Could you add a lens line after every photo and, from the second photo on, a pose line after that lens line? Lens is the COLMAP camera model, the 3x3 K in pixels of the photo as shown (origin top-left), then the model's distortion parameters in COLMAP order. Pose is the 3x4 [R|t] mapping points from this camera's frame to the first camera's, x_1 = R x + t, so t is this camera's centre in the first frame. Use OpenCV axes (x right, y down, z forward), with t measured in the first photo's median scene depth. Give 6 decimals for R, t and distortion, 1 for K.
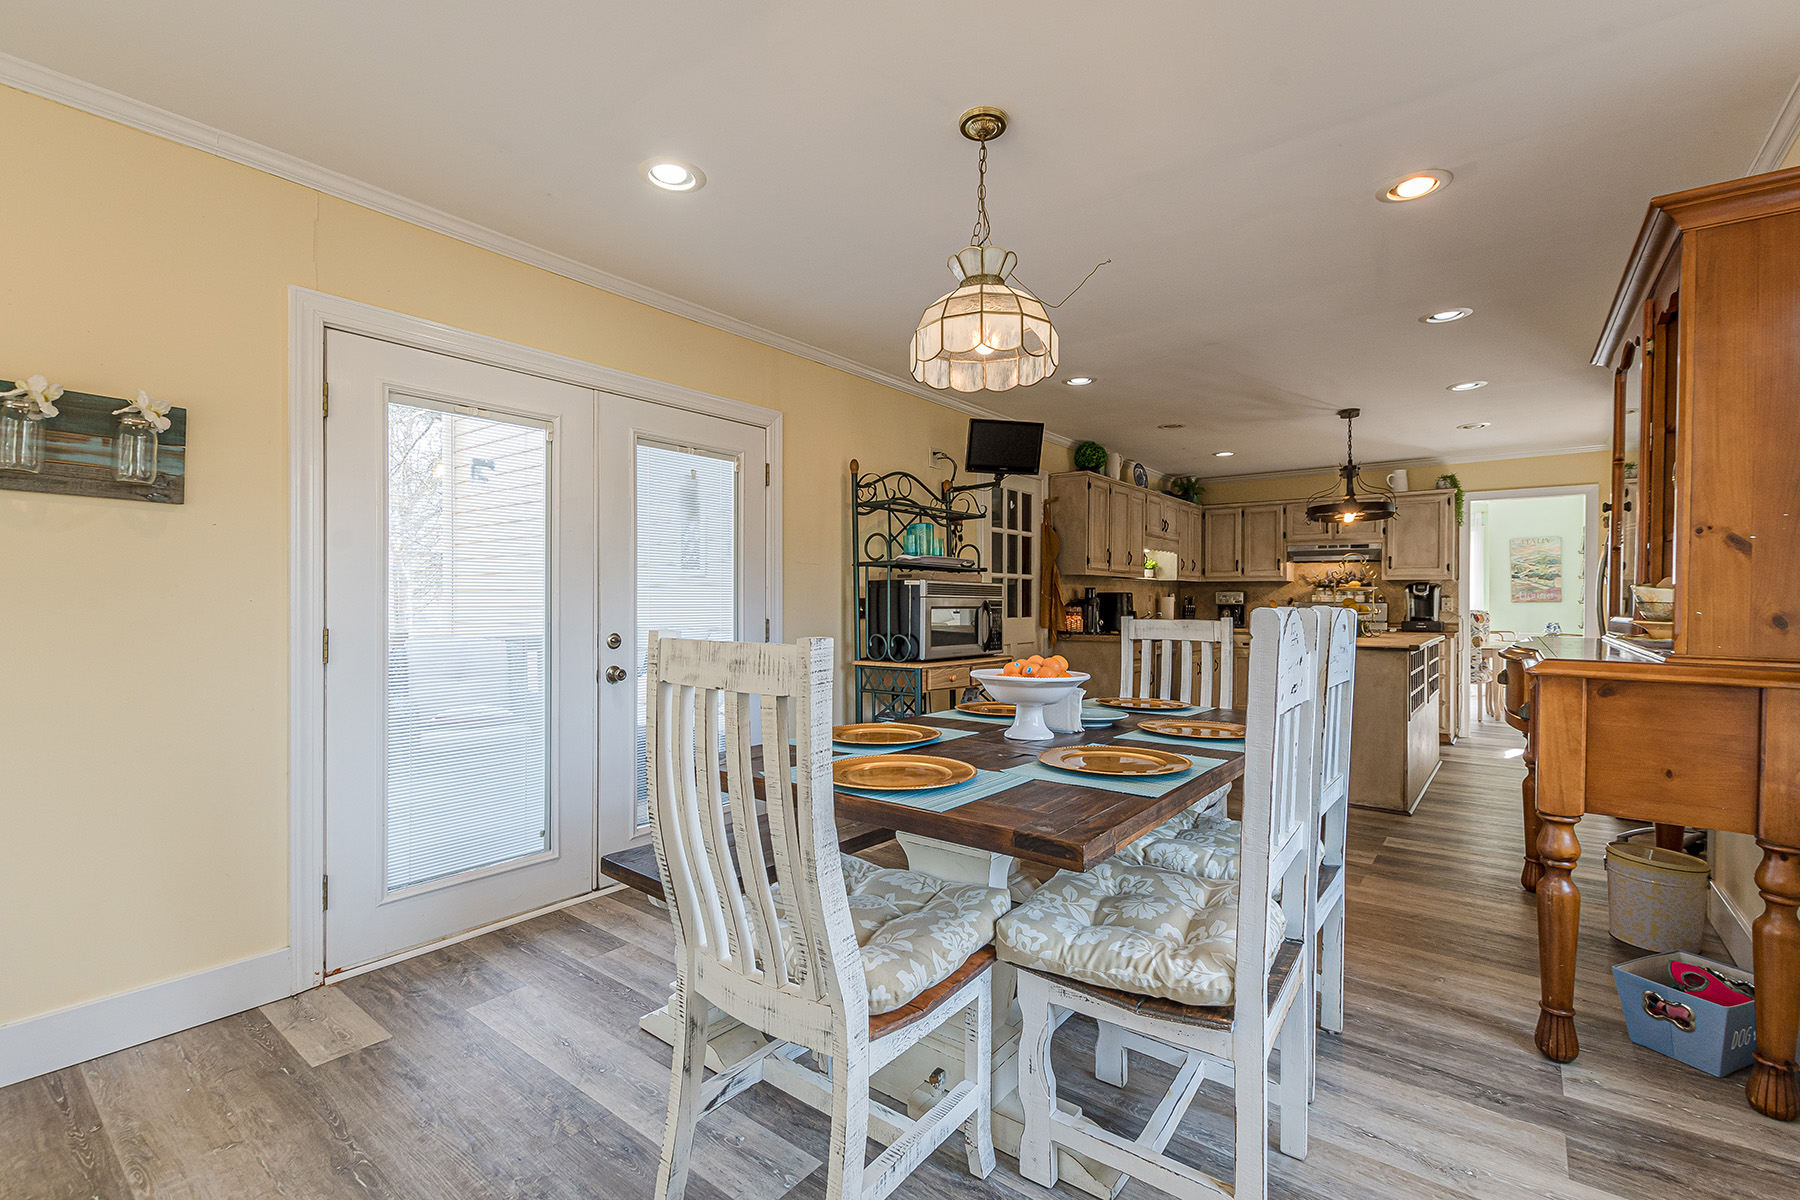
lens RADIAL K [[775.4, 0, 900.0], [0, 775.4, 600.0], [0, 0, 1]] dist [0.003671, 0.000233]
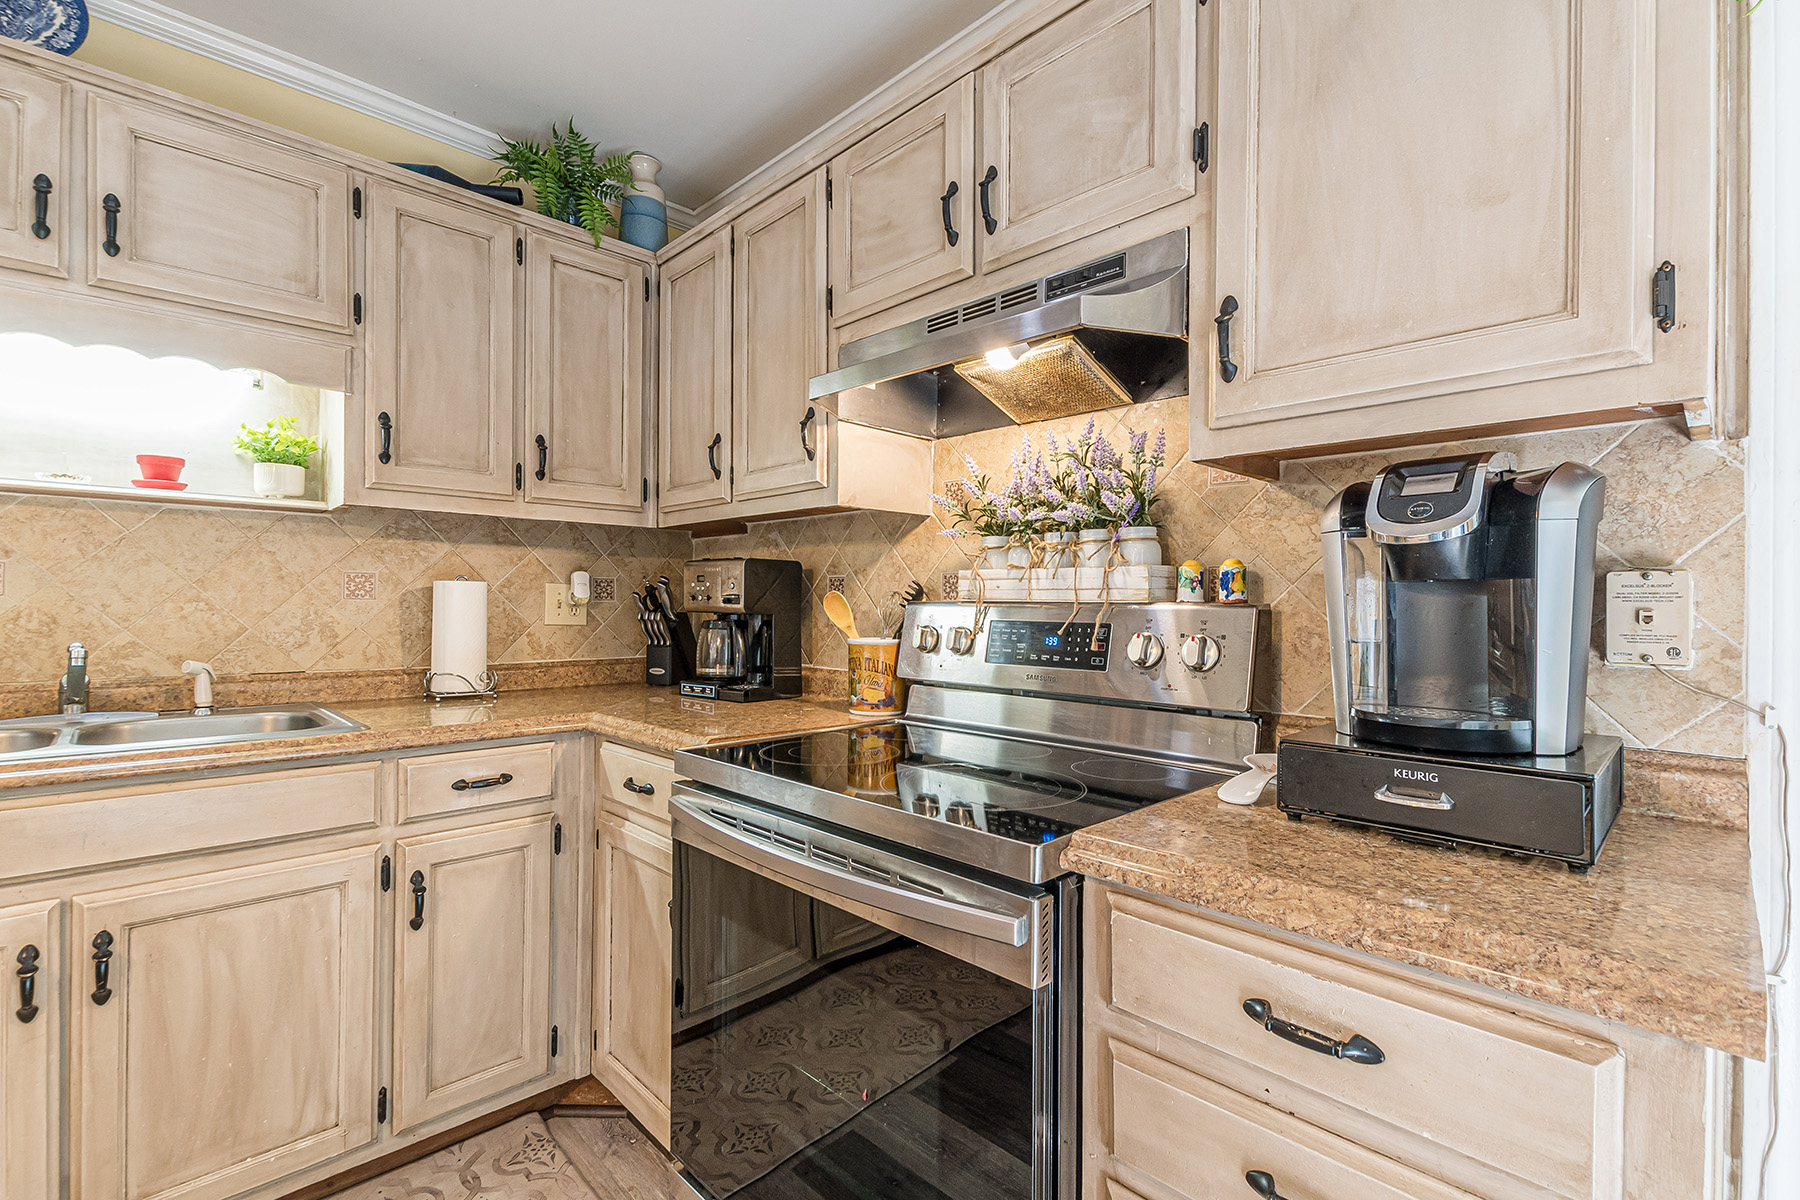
lens RADIAL K [[799.0, 0, 892.9], [0, 799.0, 601.5], [0, 0, 1]] dist [0.015080, -0.007348]
pose [[0.989985, 0.003863, -0.141116, 0.586910], [-0.004098, 0.999991, -0.001375, 0.003225], [0.141110, 0.001939, 0.989992, 0.833516]]
